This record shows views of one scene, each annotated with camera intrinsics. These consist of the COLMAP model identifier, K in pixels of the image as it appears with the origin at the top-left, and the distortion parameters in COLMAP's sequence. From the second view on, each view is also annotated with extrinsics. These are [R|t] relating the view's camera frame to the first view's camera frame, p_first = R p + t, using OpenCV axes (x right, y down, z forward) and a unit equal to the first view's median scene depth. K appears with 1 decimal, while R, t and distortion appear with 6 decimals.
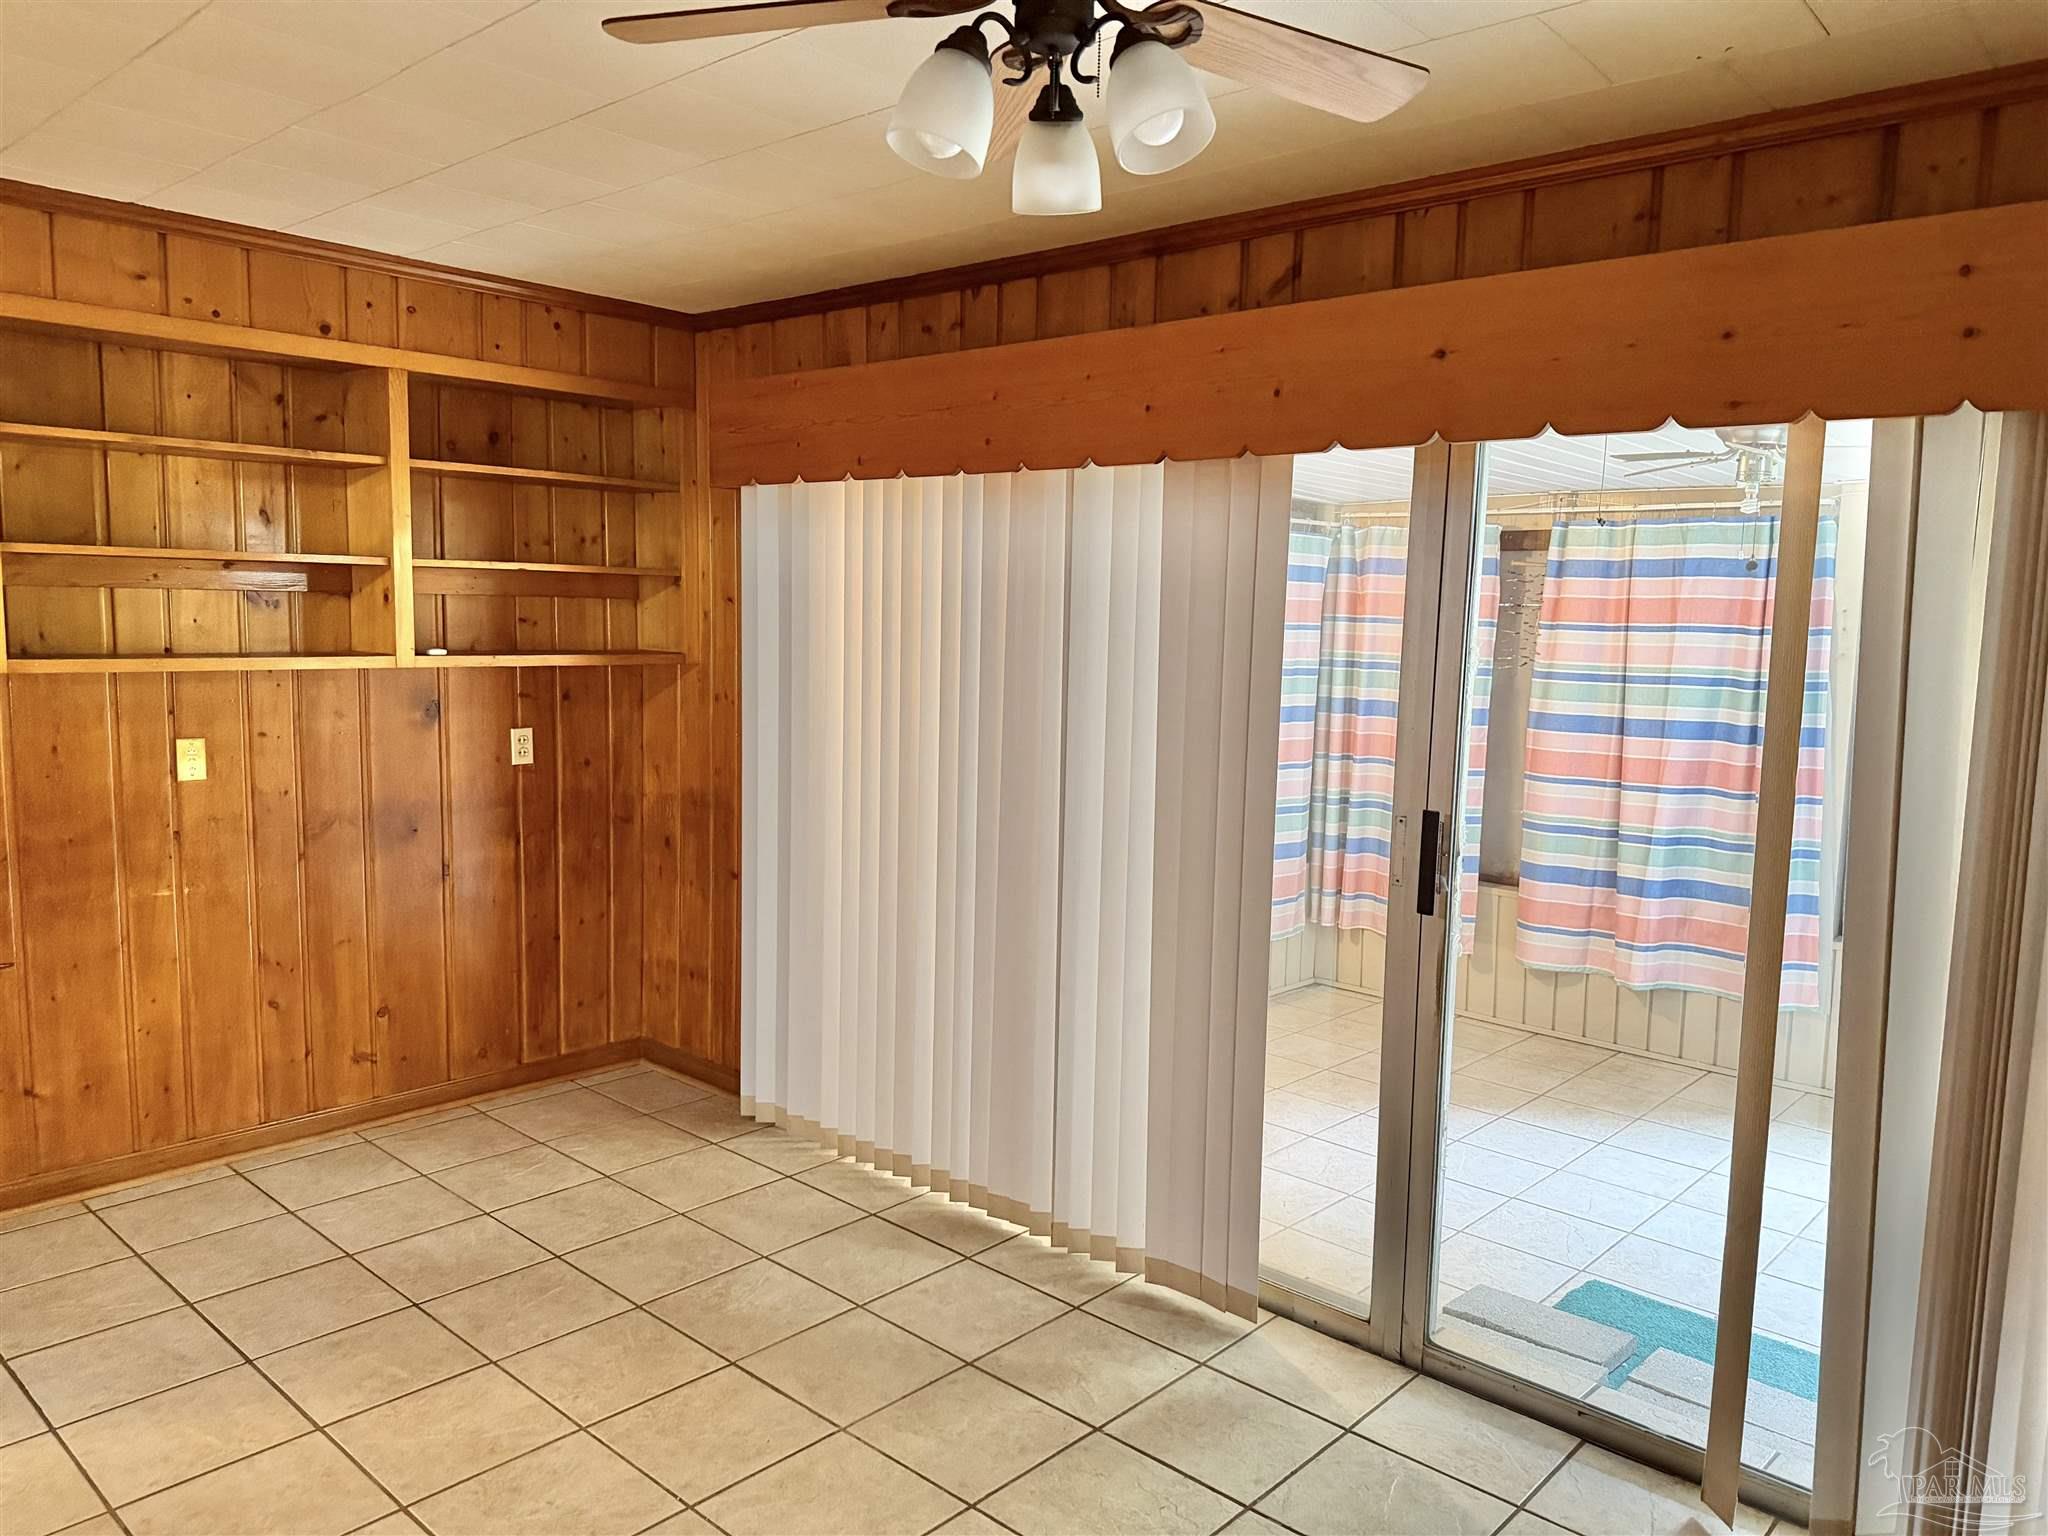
lens RADIAL K [[1427.0, 0, 1002.2], [0, 1427.0, 772.7], [0, 0, 1]] dist [0.061410, -0.066874]
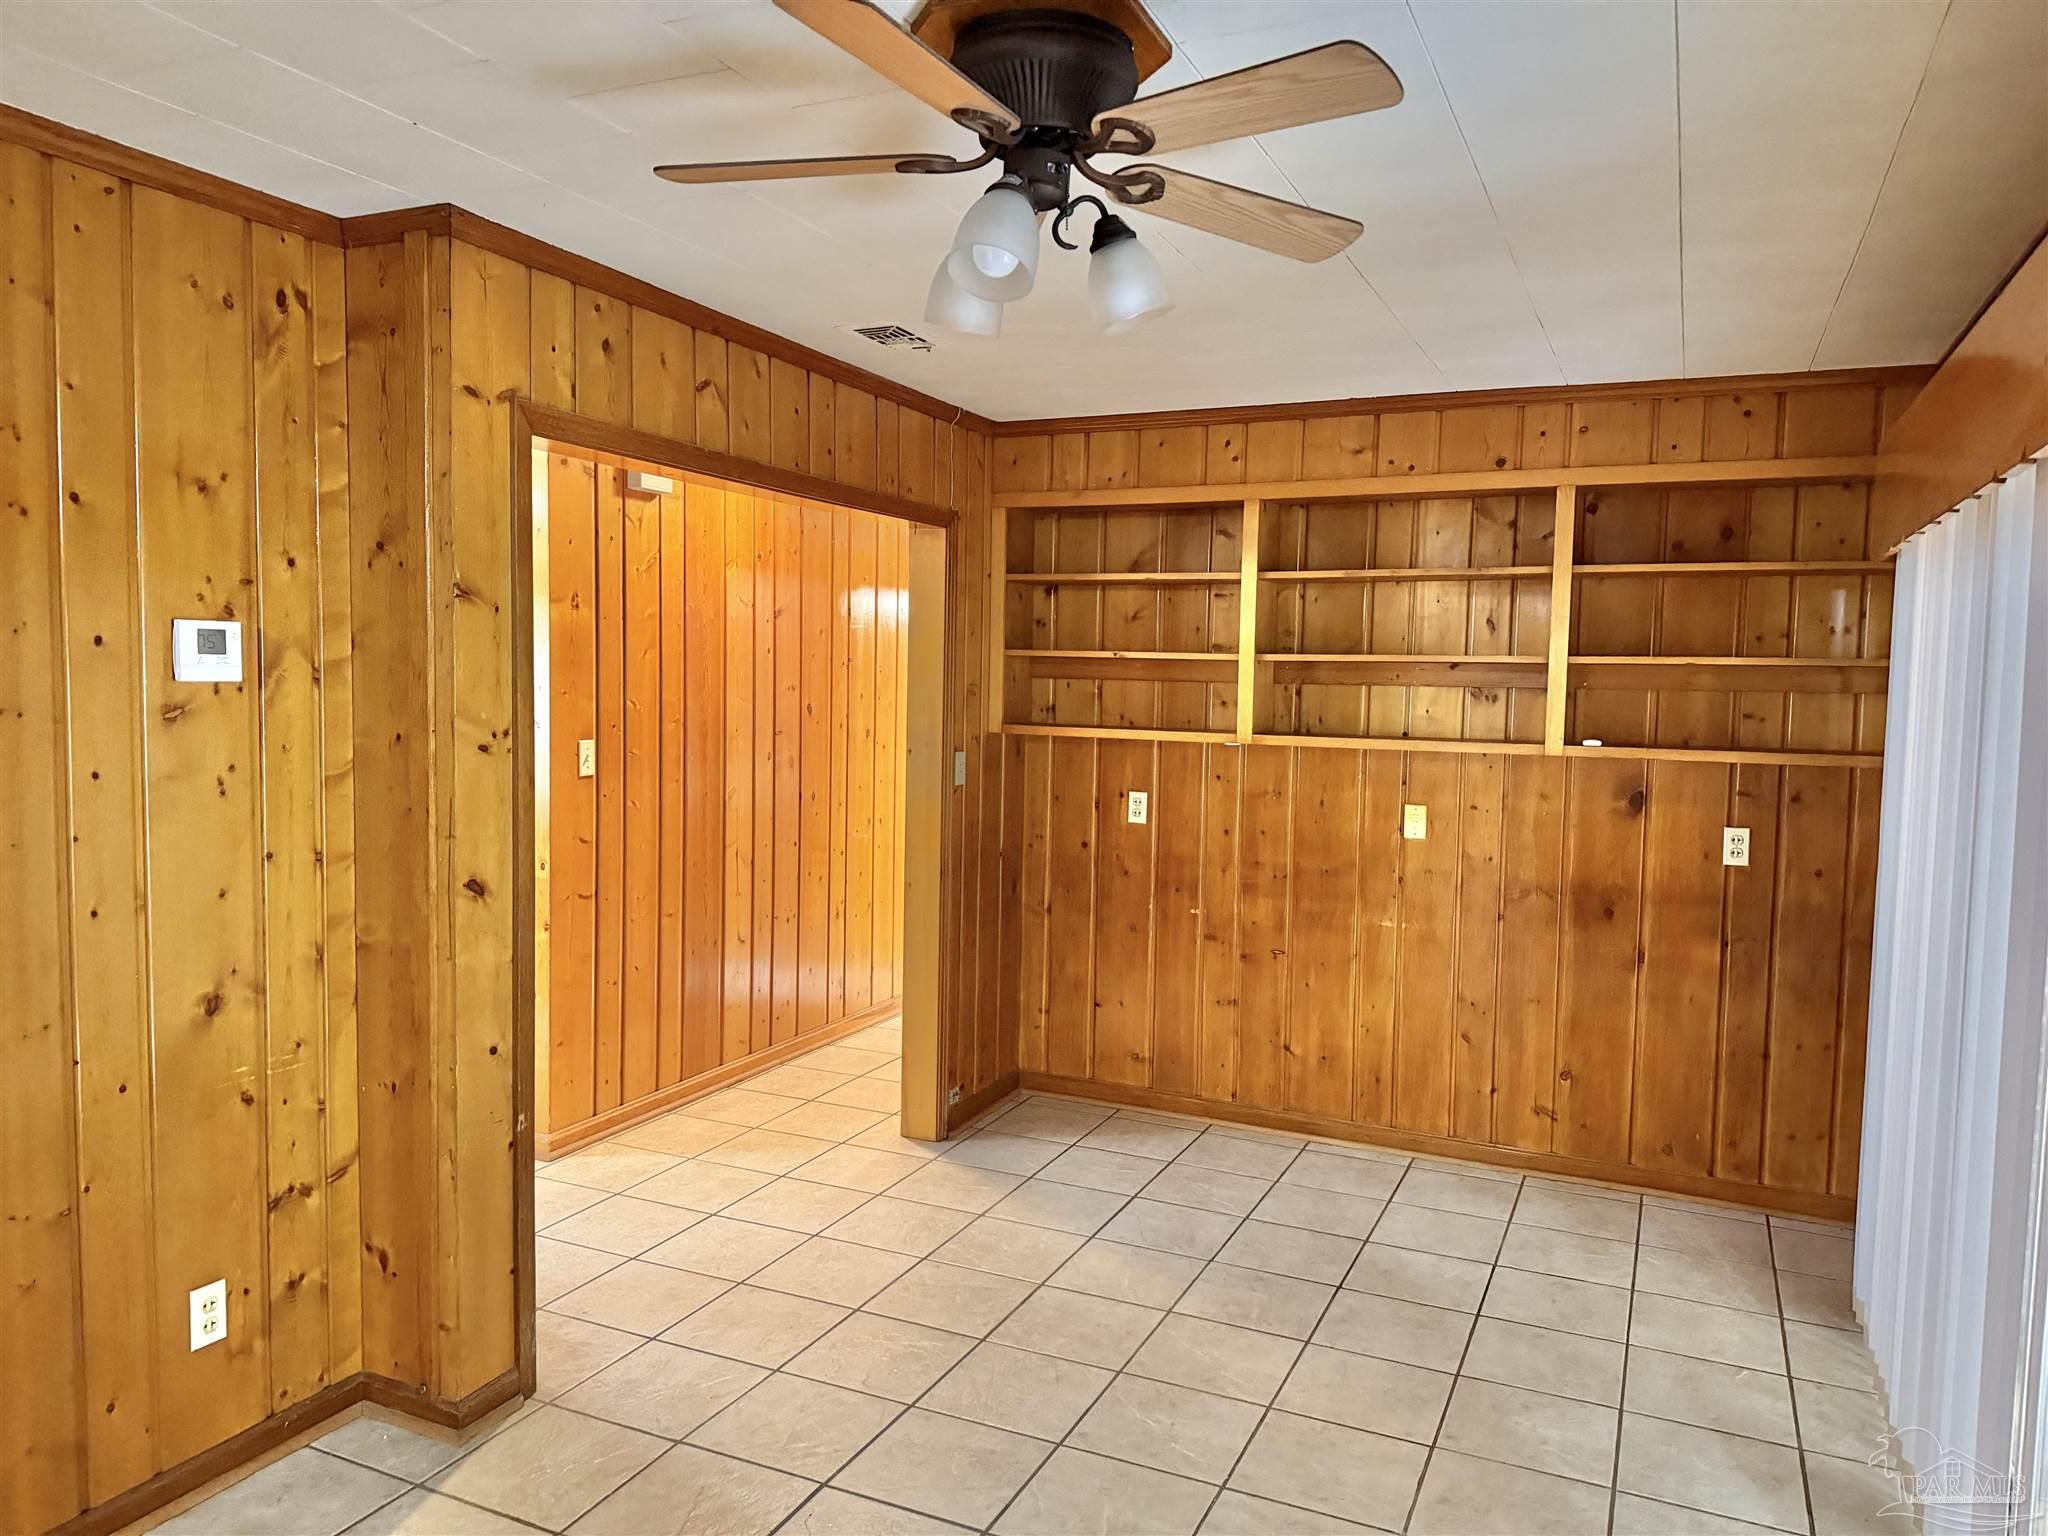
lens RADIAL K [[1427.0, 0, 1035.4], [0, 1427.0, 781.2], [0, 0, 1]] dist [0.061410, -0.066874]
pose [[0.334524, 0.057931, -0.940605, 0.564921], [-0.121823, 0.992392, 0.017795, -0.029860], [0.934480, 0.108634, 0.339037, 0.310726]]
